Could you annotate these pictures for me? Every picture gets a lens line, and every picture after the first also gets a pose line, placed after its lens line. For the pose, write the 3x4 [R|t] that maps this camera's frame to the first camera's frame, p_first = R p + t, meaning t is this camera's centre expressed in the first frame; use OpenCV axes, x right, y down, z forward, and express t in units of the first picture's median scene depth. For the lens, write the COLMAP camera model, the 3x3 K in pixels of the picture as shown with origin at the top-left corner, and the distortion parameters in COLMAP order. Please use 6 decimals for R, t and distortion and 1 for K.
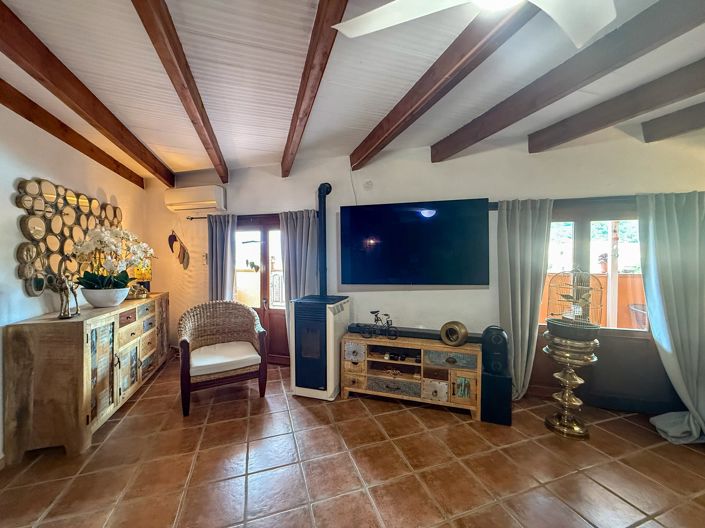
lens RADIAL K [[280.5, 0, 350.6], [0, 280.5, 264.1], [0, 0, 1]] dist [0.000223, 0.000044]
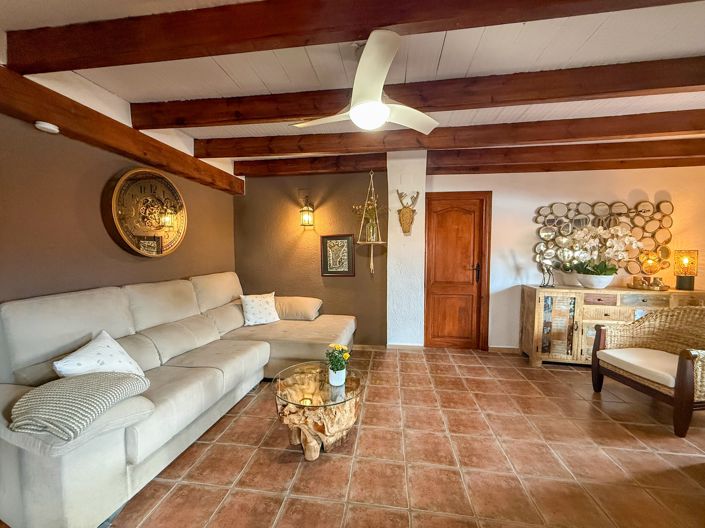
lens RADIAL K [[280.5, 0, 350.6], [0, 280.5, 264.1], [0, 0, 1]] dist [0.000223, 0.000044]
pose [[-0.447969, 0.046133, -0.892858, 0.884799], [-0.015156, 0.998132, 0.059177, -0.023239], [0.893920, 0.040042, -0.446434, 0.638581]]
